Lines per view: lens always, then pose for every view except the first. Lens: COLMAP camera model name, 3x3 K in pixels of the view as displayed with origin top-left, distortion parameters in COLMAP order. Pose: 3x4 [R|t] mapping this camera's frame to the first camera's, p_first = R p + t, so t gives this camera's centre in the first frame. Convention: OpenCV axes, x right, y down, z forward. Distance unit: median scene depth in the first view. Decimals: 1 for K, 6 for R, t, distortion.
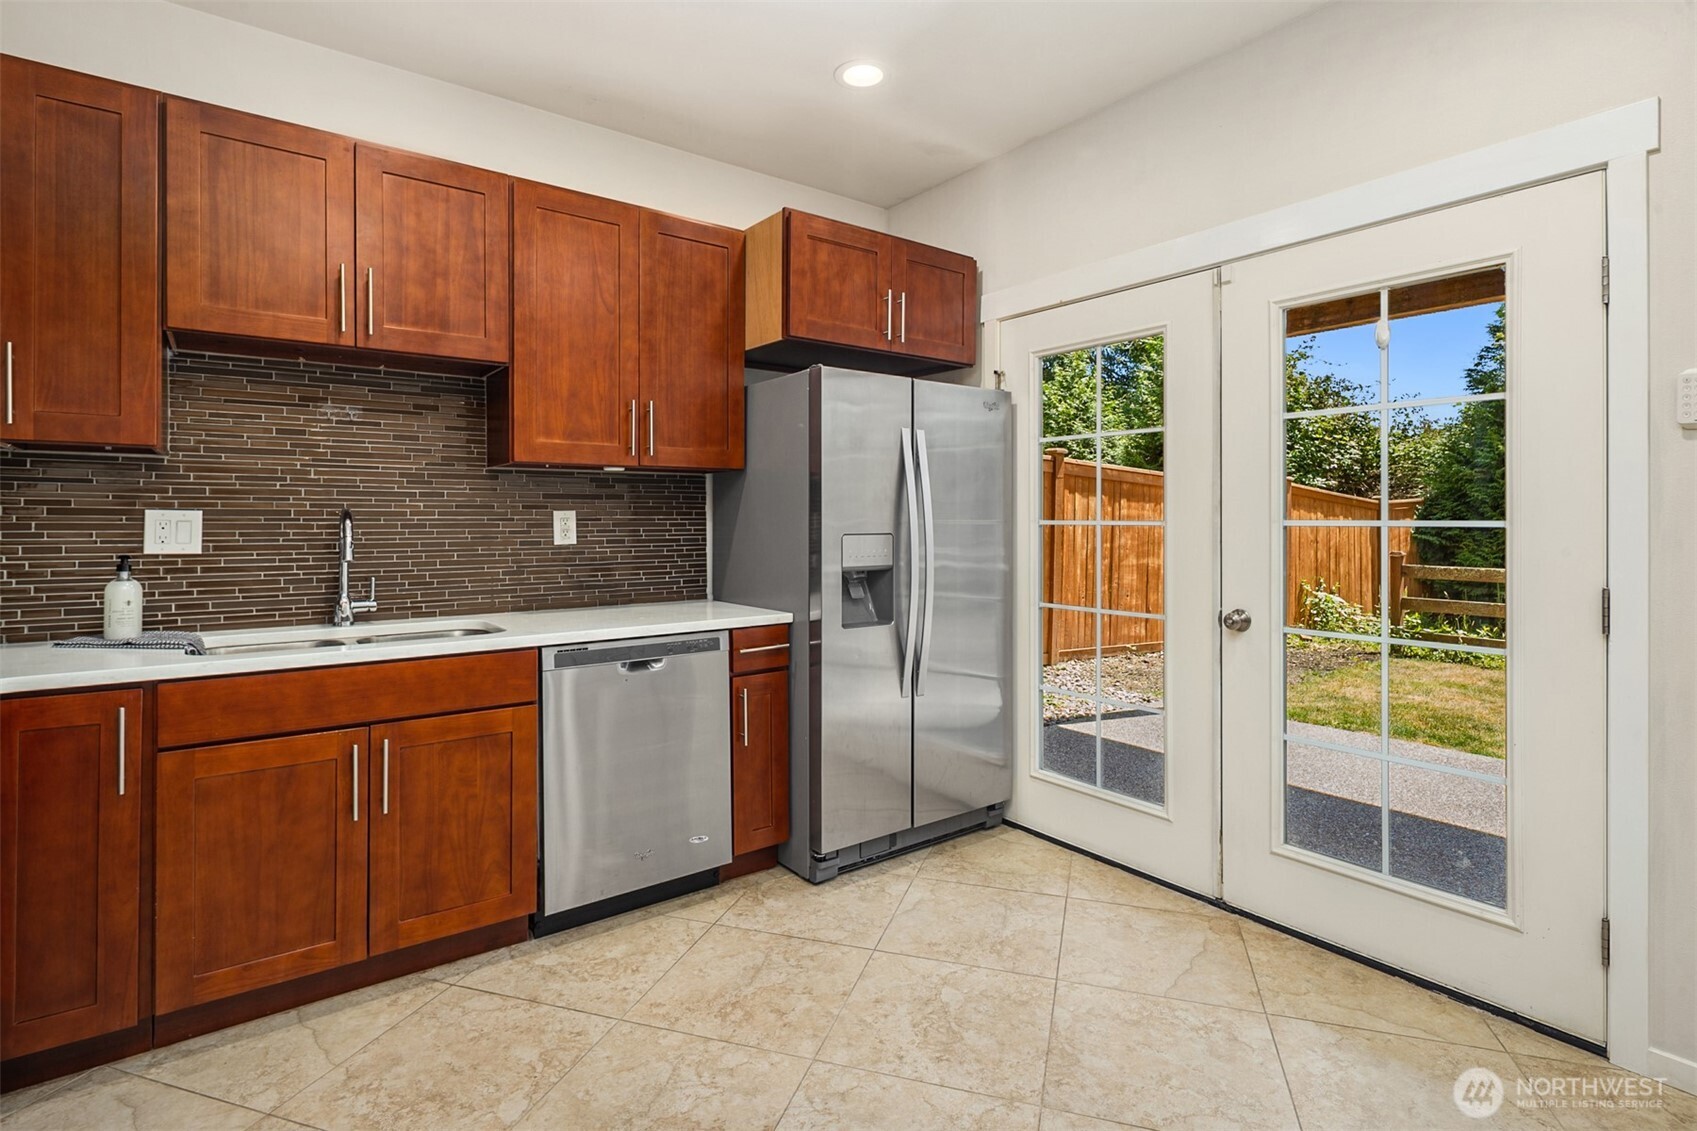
lens RADIAL K [[829.6, 0, 848.4], [0, 829.6, 525.8], [0, 0, 1]] dist [0.005843, -0.004579]
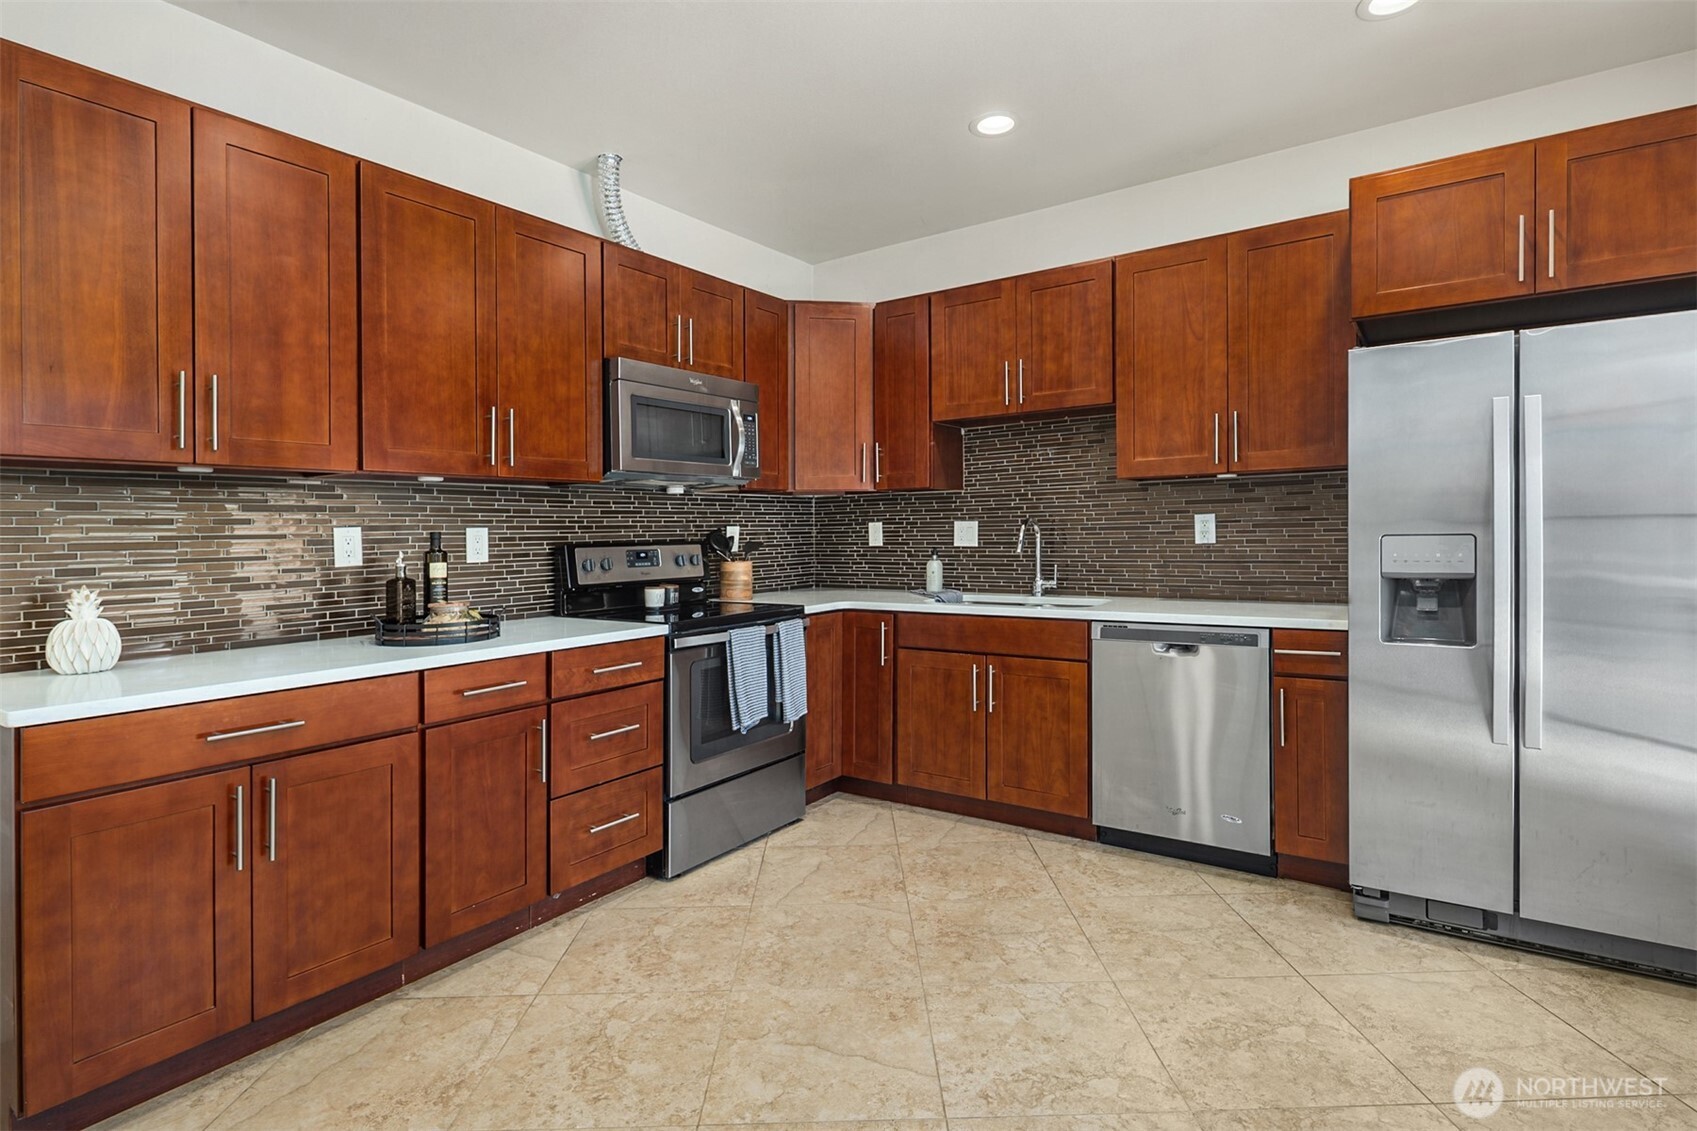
lens RADIAL K [[829.6, 0, 866.4], [0, 829.6, 534.9], [0, 0, 1]] dist [0.005843, -0.004579]
pose [[0.334677, 0.000221, -0.942333, 0.703860], [0.012485, 0.999911, 0.004668, -0.001029], [0.942250, -0.013327, 0.334645, 0.209331]]
